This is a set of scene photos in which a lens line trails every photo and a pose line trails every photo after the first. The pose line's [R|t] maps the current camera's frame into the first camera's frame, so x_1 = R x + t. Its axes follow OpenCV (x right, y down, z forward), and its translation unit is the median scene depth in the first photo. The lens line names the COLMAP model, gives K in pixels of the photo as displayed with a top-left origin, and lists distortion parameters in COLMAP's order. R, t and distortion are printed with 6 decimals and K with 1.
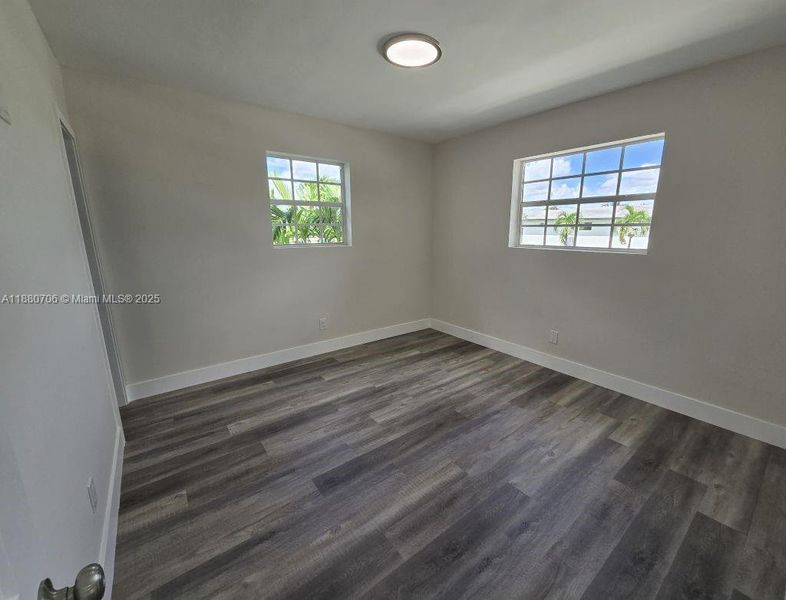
lens RADIAL K [[338.3, 0, 413.9], [0, 338.3, 297.8], [0, 0, 1]] dist [-0.000759, -0.000081]
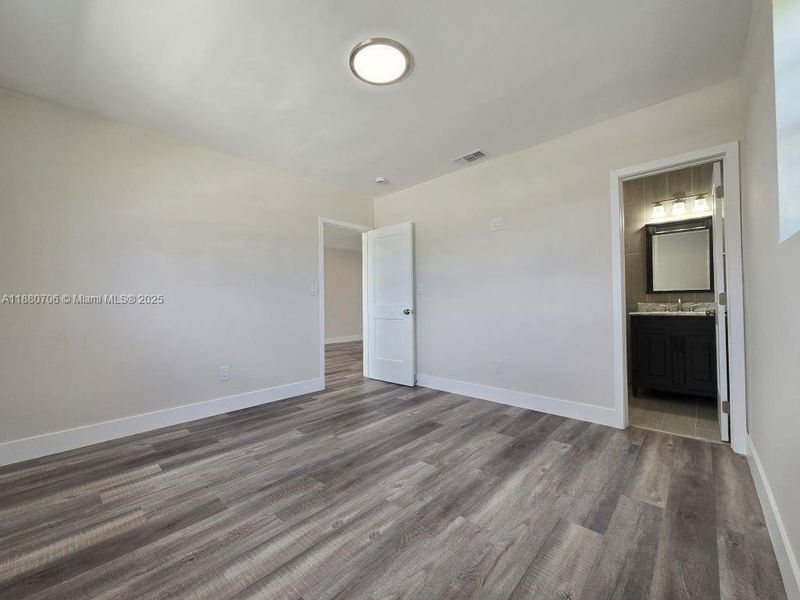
lens RADIAL K [[328.9, 0, 405.2], [0, 328.9, 298.6], [0, 0, 1]] dist [-0.000718, 0.000593]
pose [[-0.988093, 0.009917, -0.153540, 0.055329], [-0.019068, 0.982335, 0.186158, -0.186035], [0.152674, 0.186869, -0.970449, 1.640653]]
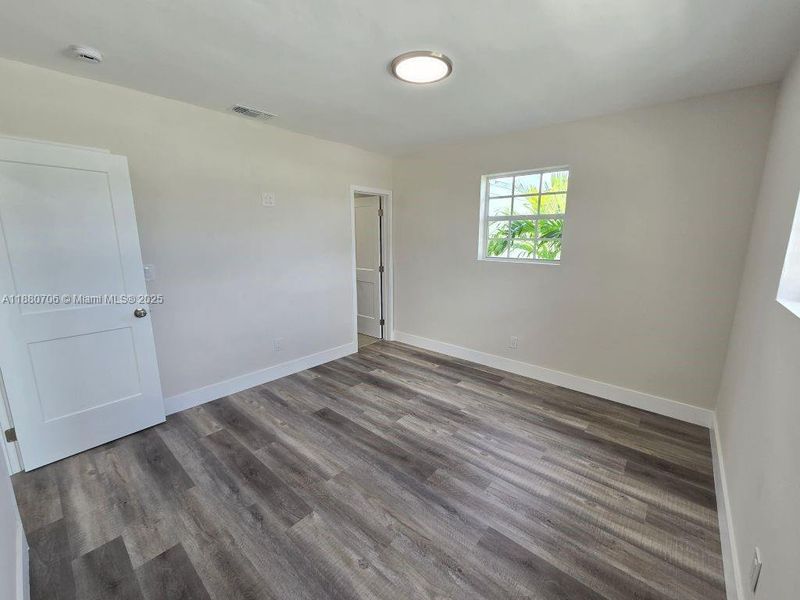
lens RADIAL K [[328.3, 0, 394.1], [0, 328.3, 300.0], [0, 0, 1]] dist [-0.000818, 0.000099]
pose [[0.160411, 0.188626, -0.968859, 0.804998], [-0.202750, 0.966936, 0.154683, -0.165070], [0.966003, 0.171623, 0.193351, 0.679058]]
